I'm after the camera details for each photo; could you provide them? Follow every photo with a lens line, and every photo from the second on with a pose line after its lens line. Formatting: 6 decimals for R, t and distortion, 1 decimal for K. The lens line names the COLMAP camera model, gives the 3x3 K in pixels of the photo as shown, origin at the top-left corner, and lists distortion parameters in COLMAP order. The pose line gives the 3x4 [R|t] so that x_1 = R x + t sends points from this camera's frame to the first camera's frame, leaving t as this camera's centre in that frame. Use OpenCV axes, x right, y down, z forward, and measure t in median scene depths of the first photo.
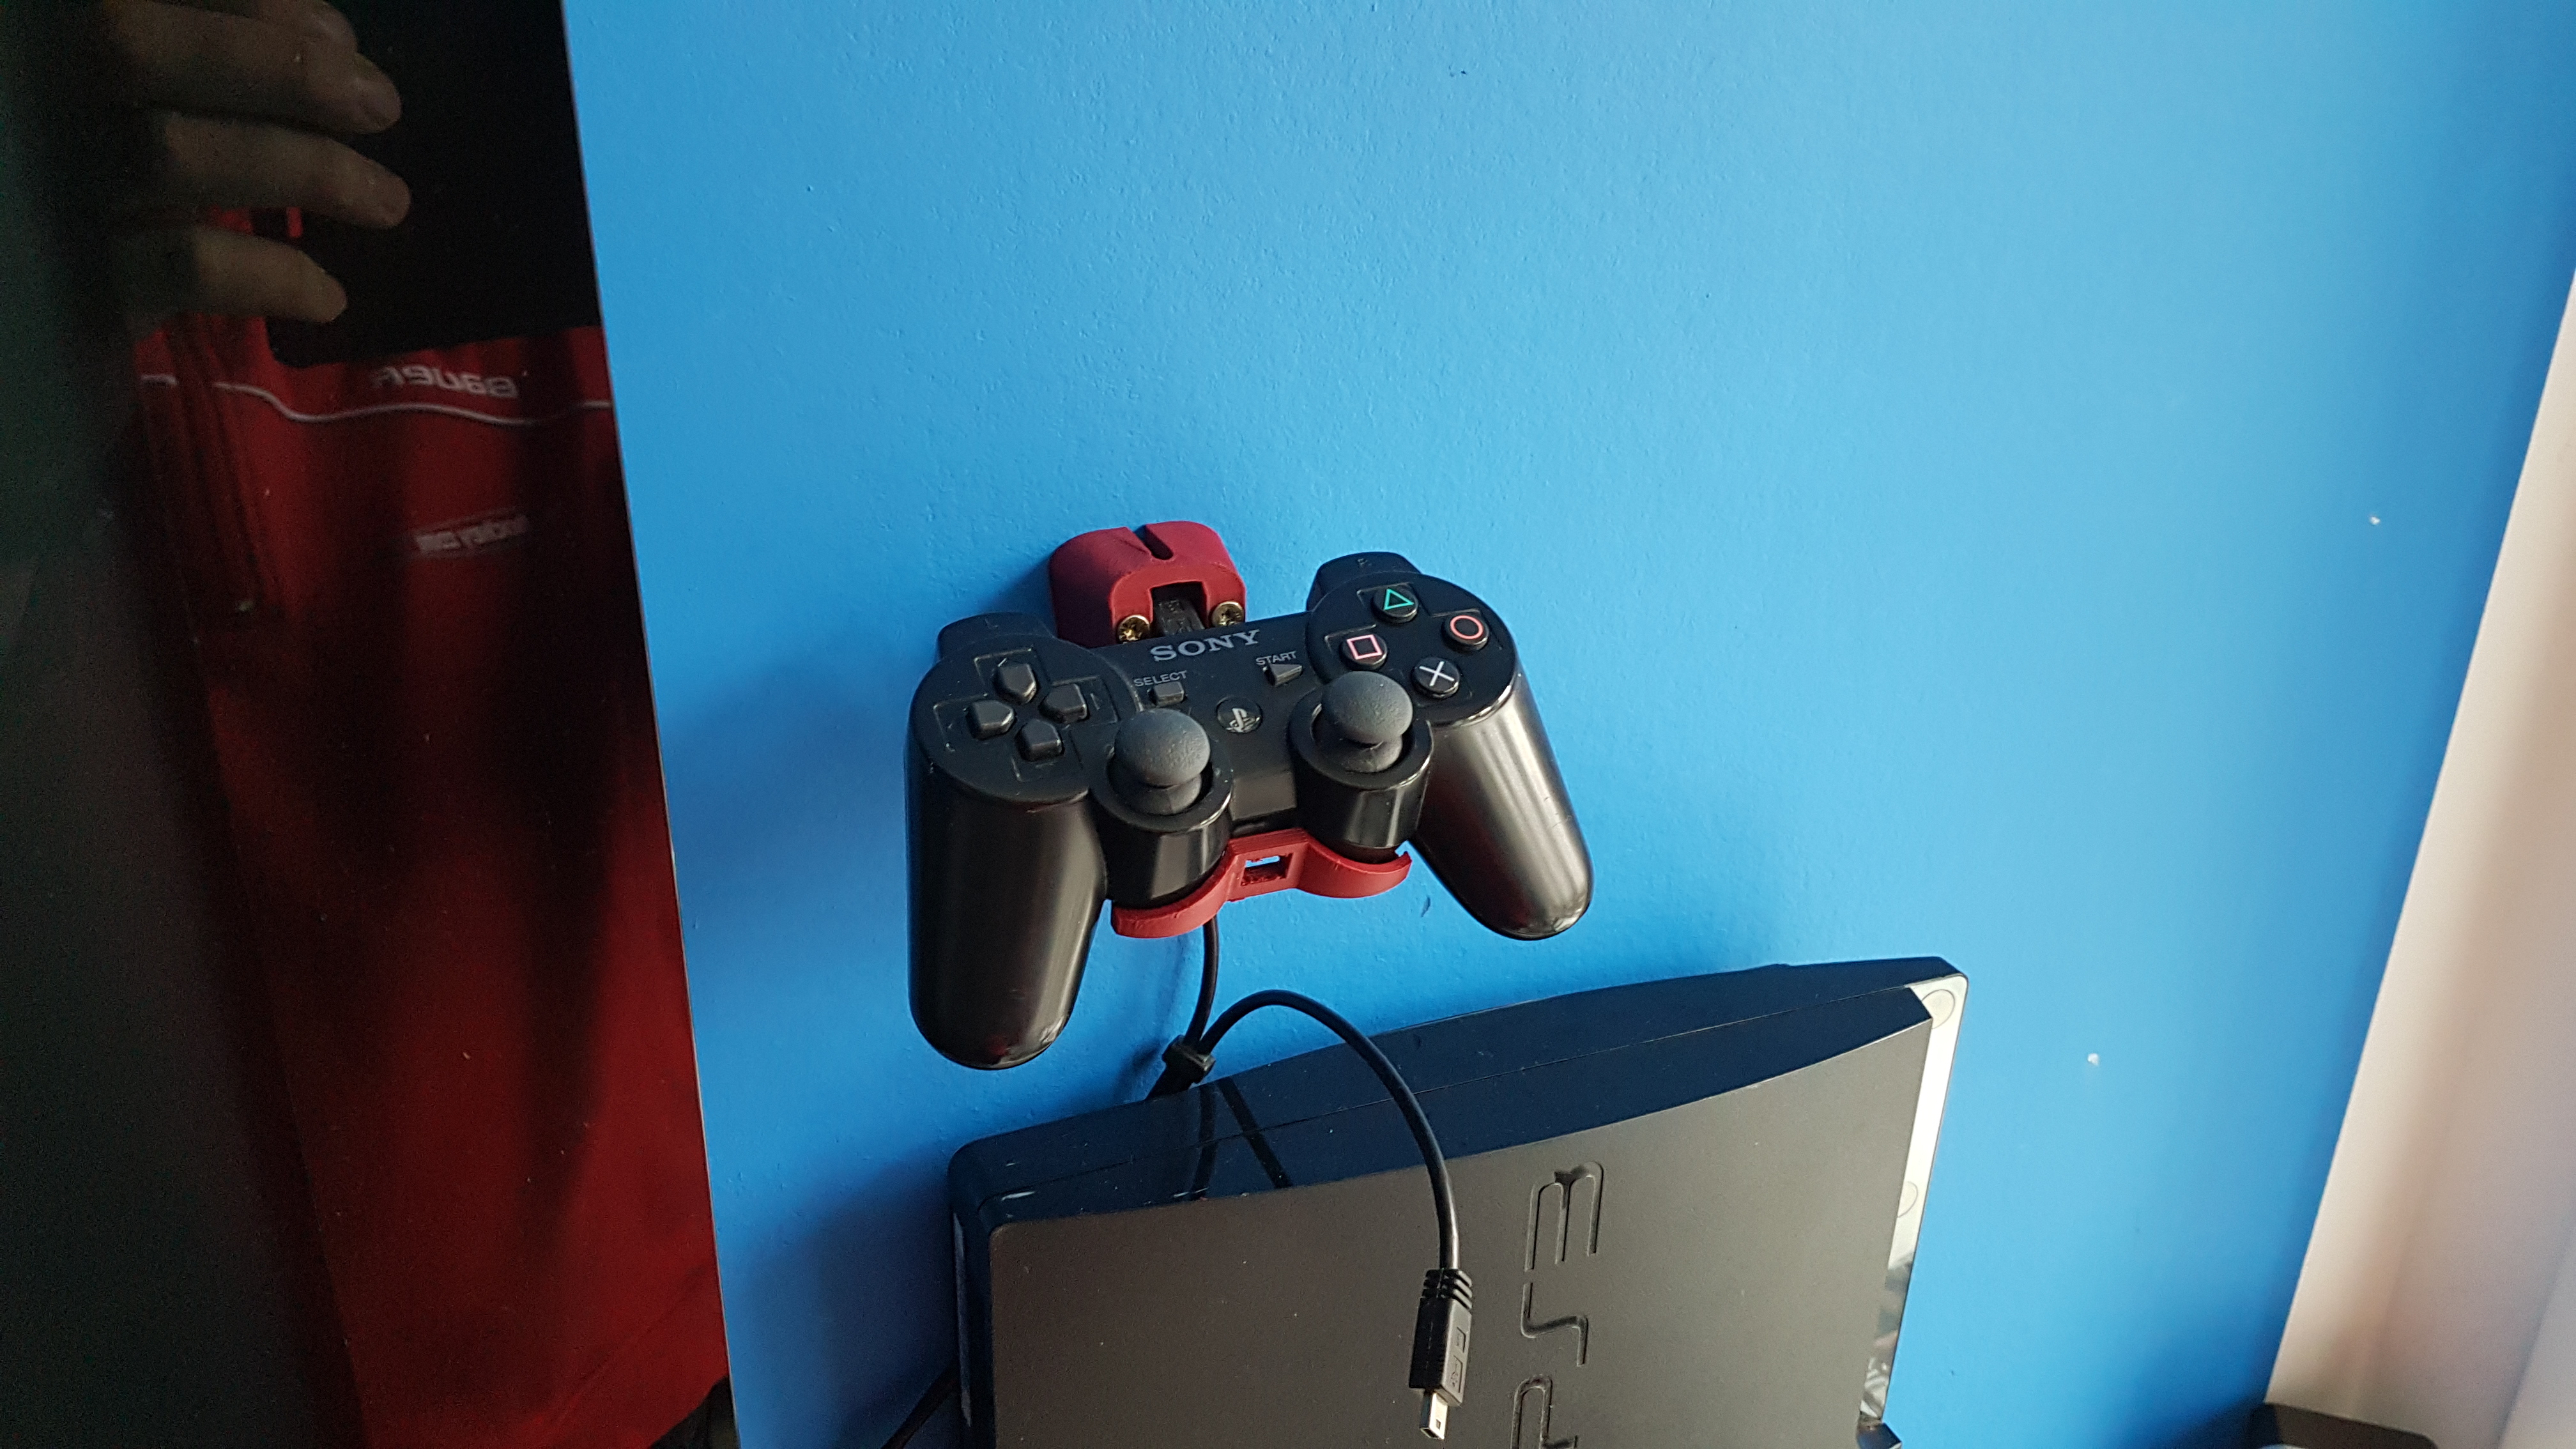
lens RADIAL K [[1970.4, 0, 1285.6], [0, 1970.4, 715.7], [0, 0, 1]] dist [0.088247, -0.009587]
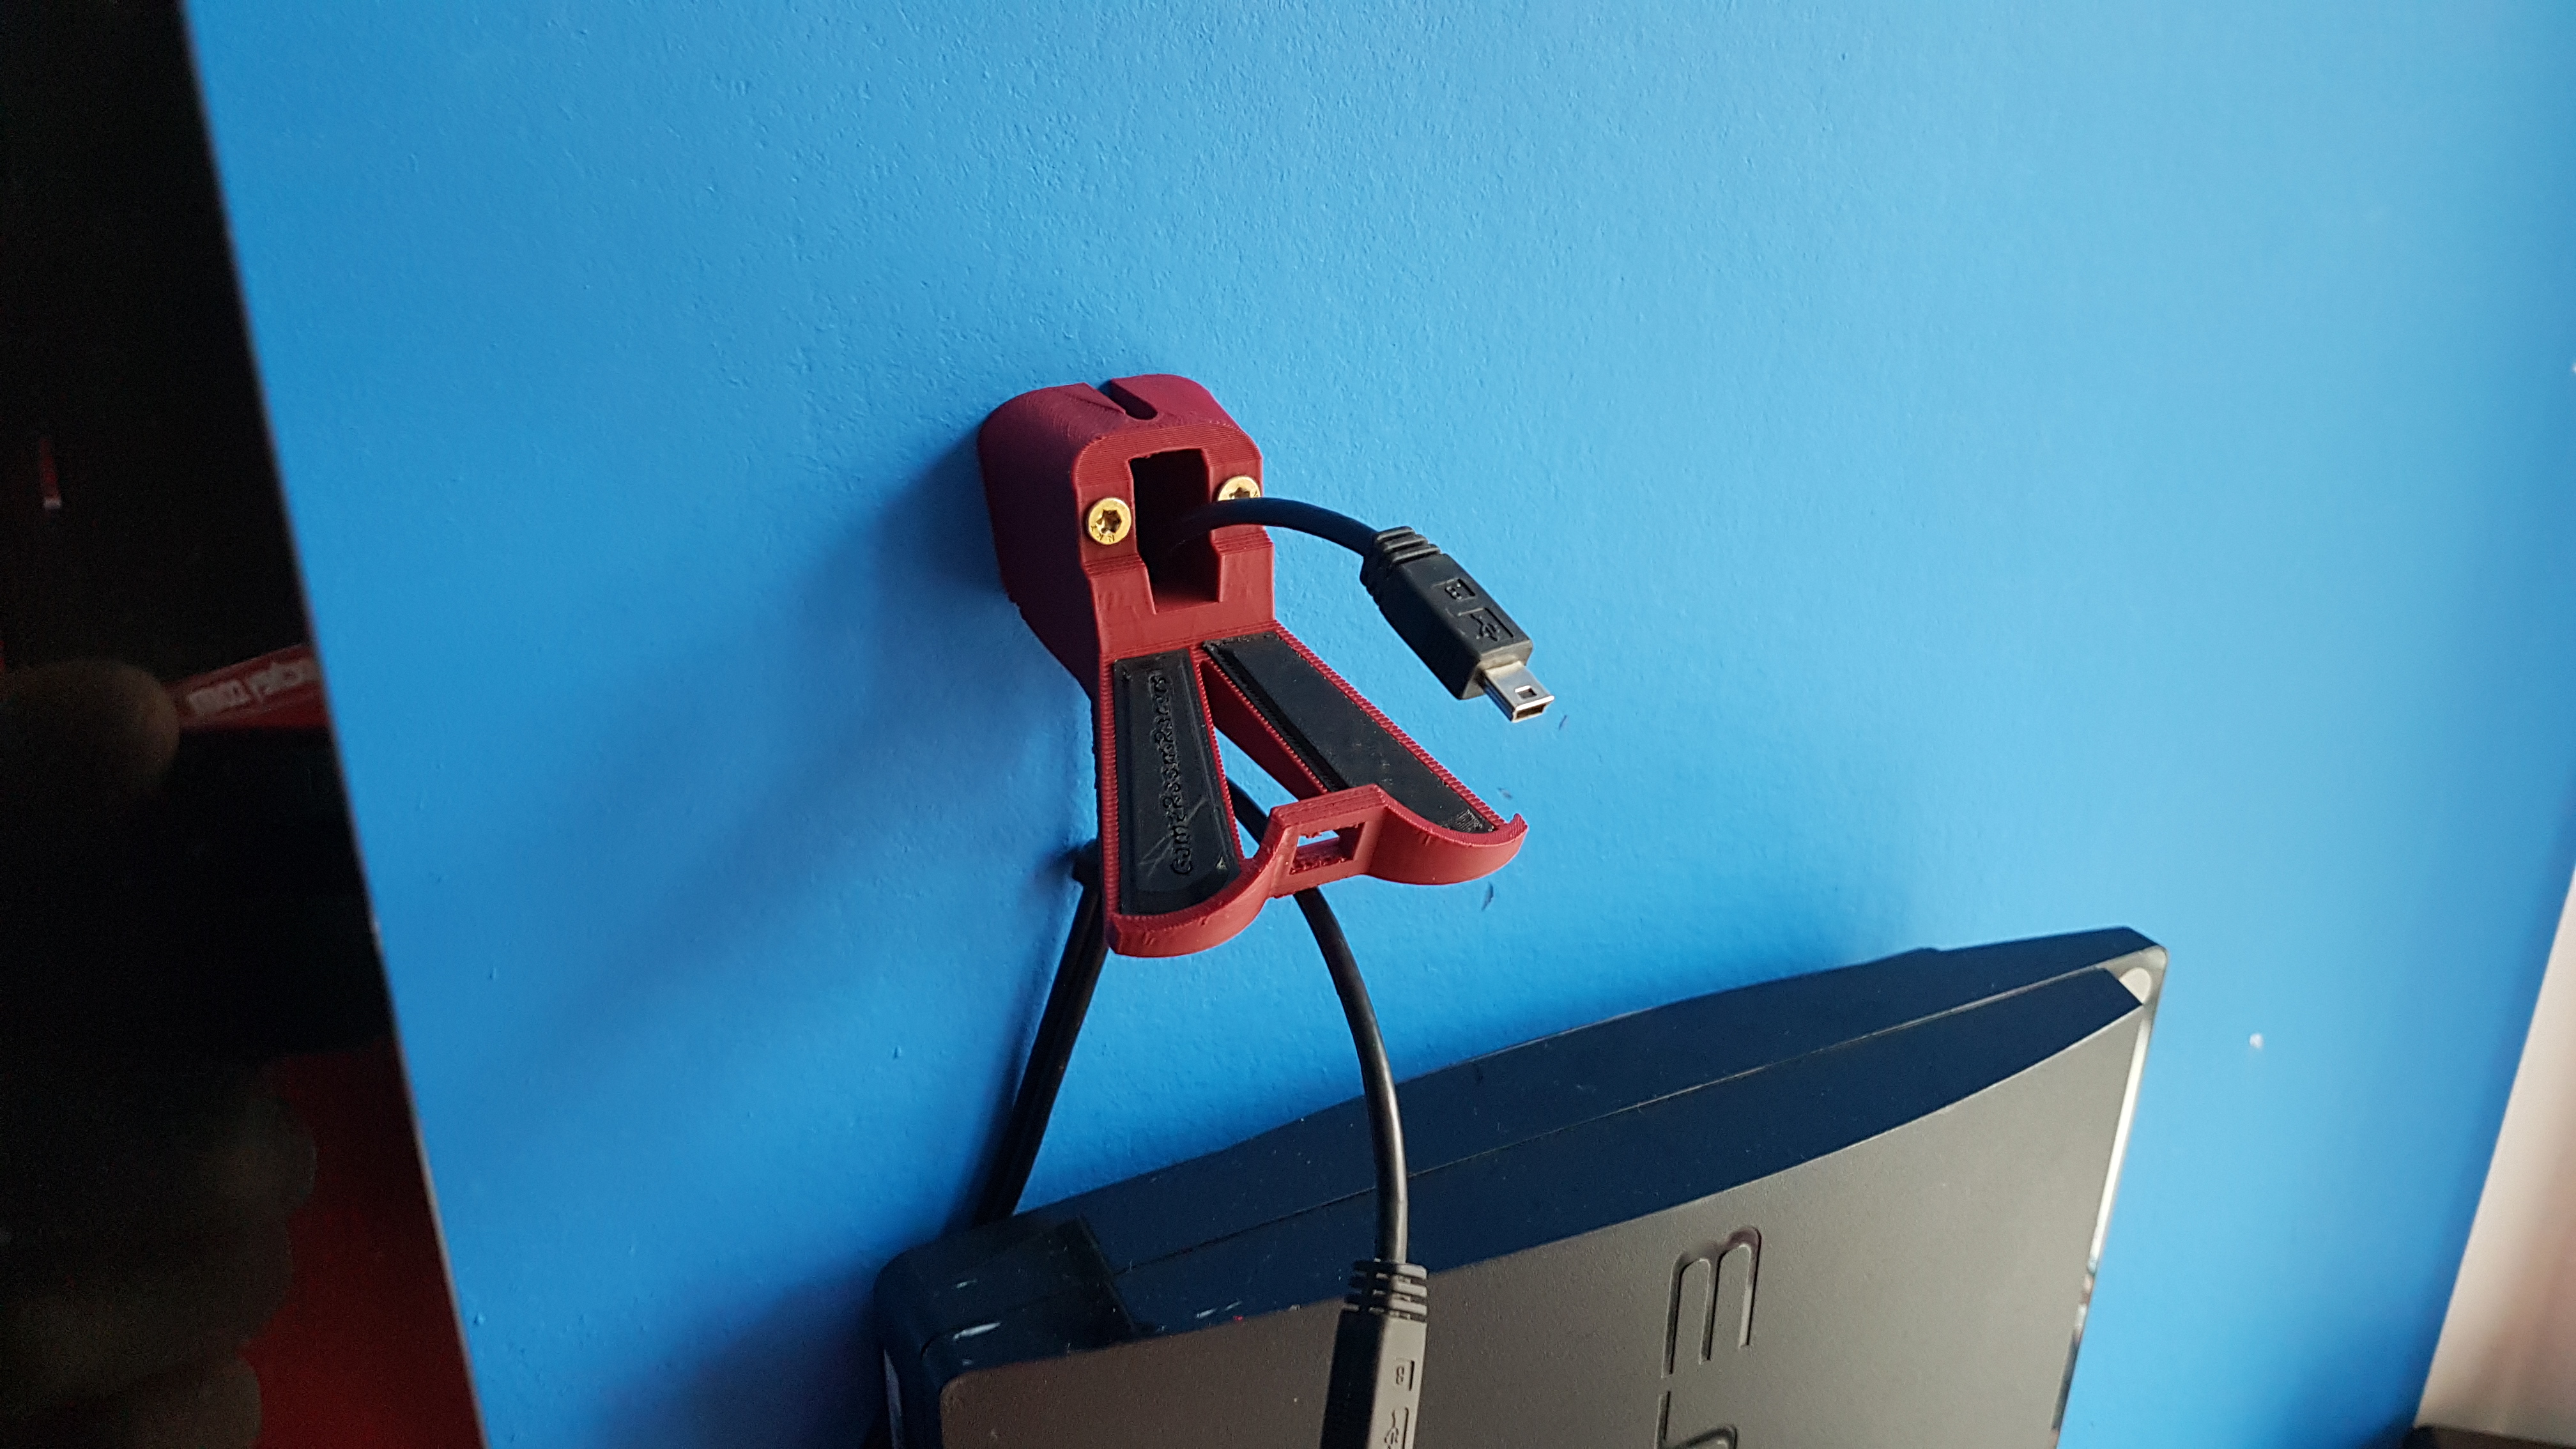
lens RADIAL K [[1970.4, 0, 1289.5], [0, 1970.4, 729.4], [0, 0, 1]] dist [0.088247, -0.009587]
pose [[0.996981, -0.049746, 0.059612, -0.054719], [0.049747, 0.998761, 0.001468, 0.030900], [-0.059611, 0.001502, 0.998221, 0.279325]]
